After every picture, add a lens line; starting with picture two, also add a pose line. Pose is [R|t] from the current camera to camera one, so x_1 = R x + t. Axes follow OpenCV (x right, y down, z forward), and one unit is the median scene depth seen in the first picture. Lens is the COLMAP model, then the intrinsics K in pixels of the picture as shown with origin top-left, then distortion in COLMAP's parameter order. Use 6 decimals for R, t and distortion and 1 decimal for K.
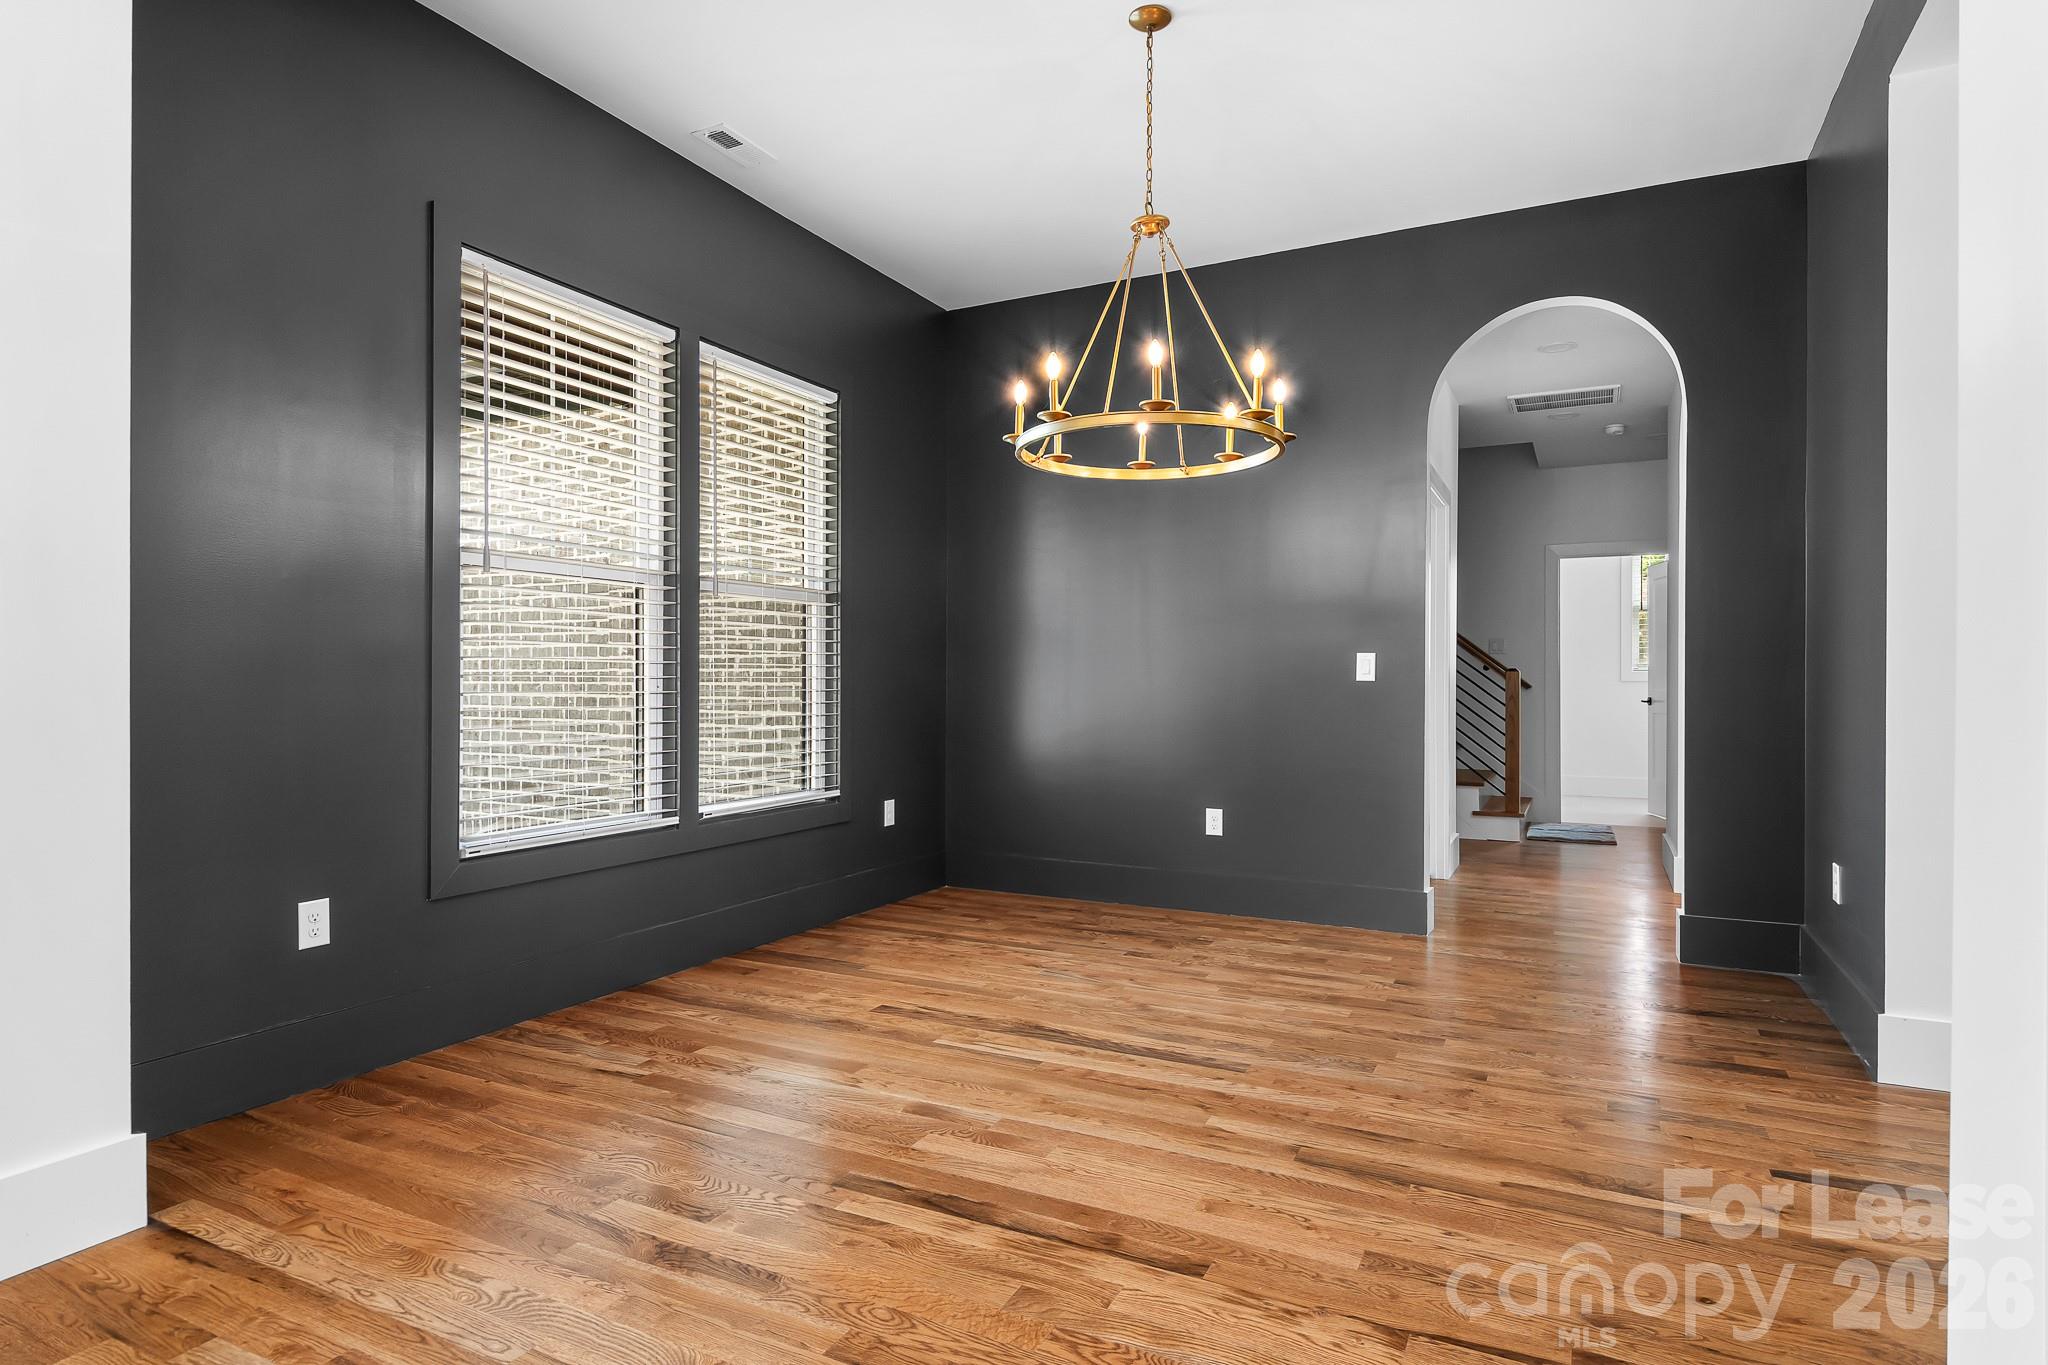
lens RADIAL K [[1119.5, 0, 1030.7], [0, 1119.5, 681.9], [0, 0, 1]] dist [0.006246, -0.005403]
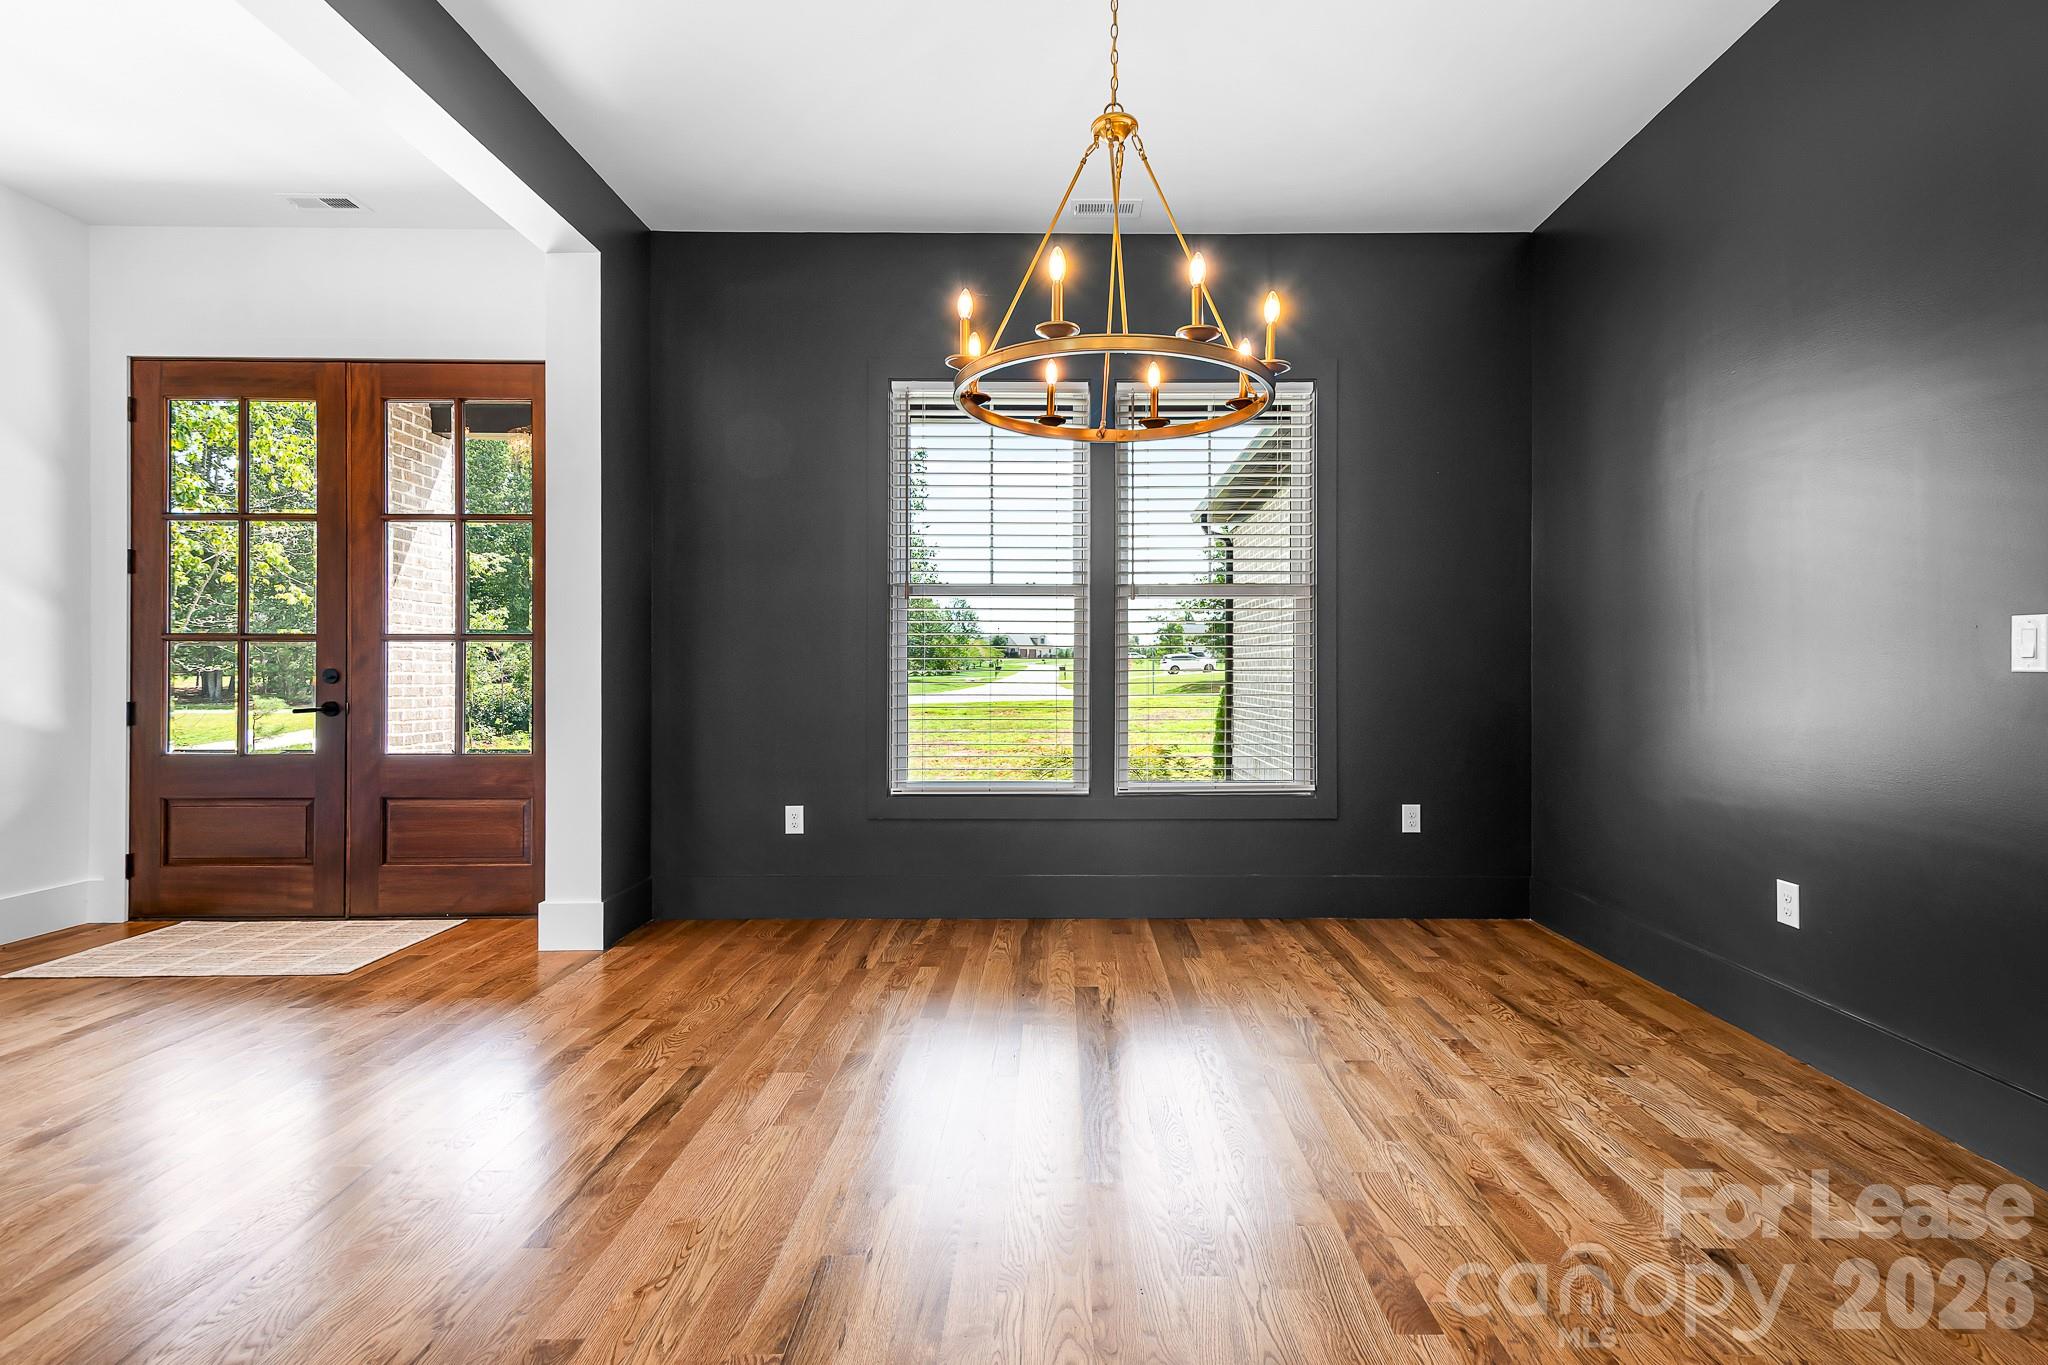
lens RADIAL K [[953.8, 0, 1060.6], [0, 953.8, 670.0], [0, 0, 1]] dist [0.025582, -0.000375]
pose [[0.448270, -0.003845, -0.893890, 0.712866], [-0.001784, 0.999985, -0.005197, -0.000231], [0.893896, 0.003925, 0.448256, 0.630453]]
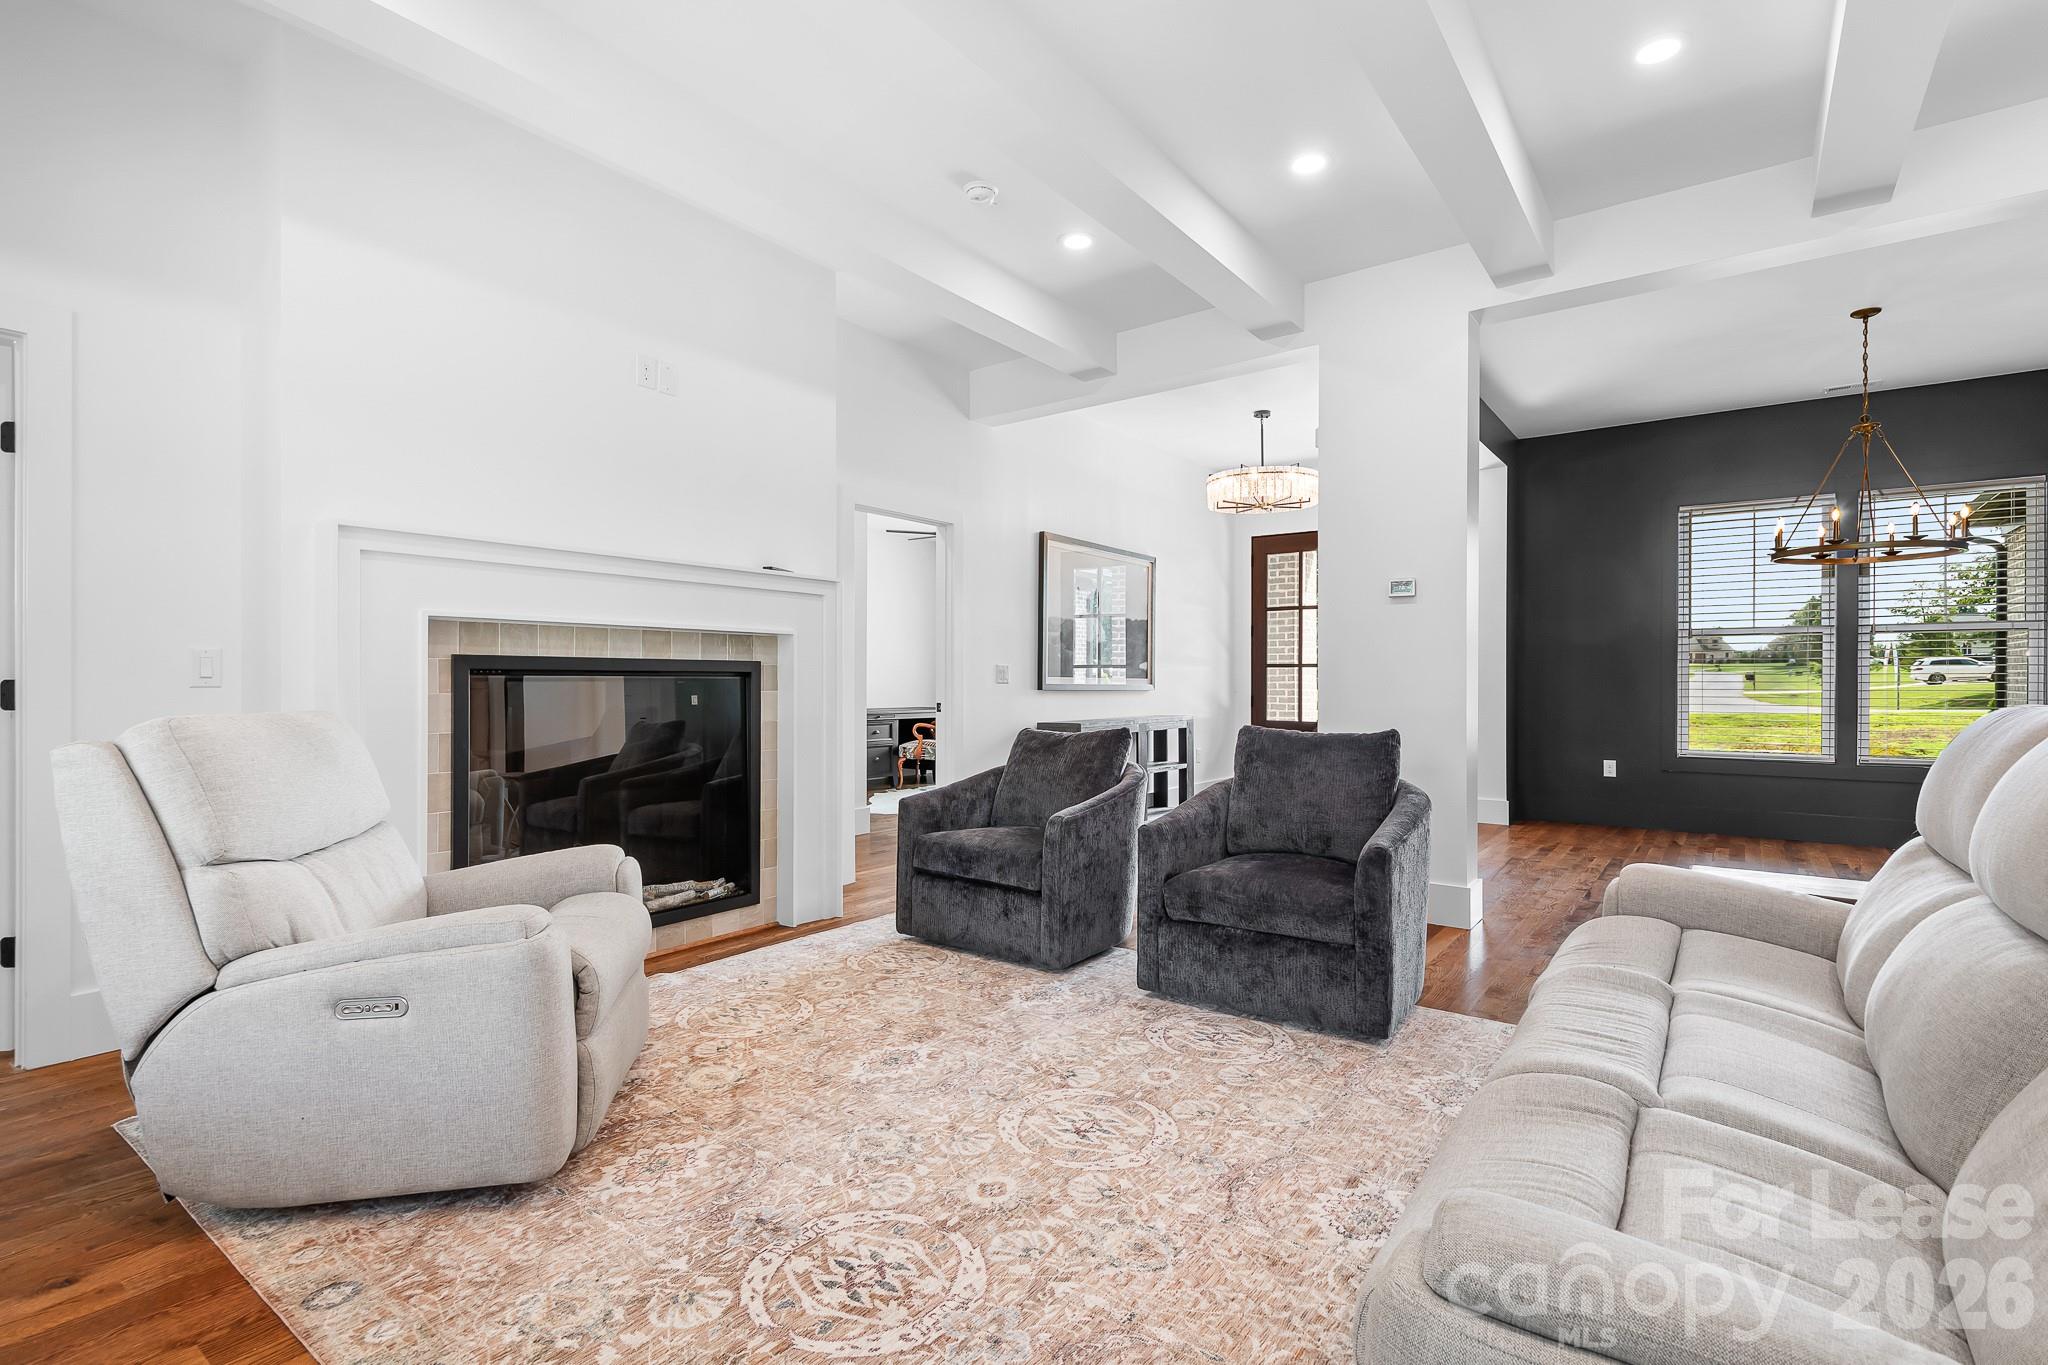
lens RADIAL K [[967.9, 0, 1010.4], [0, 967.9, 680.6], [0, 0, 1]] dist [0.005625, -0.003298]
pose [[-0.179439, -0.002378, -0.983766, 1.826749], [-0.003964, 0.999991, -0.001695, 0.000980], [0.983761, 0.003595, -0.179446, -0.055249]]
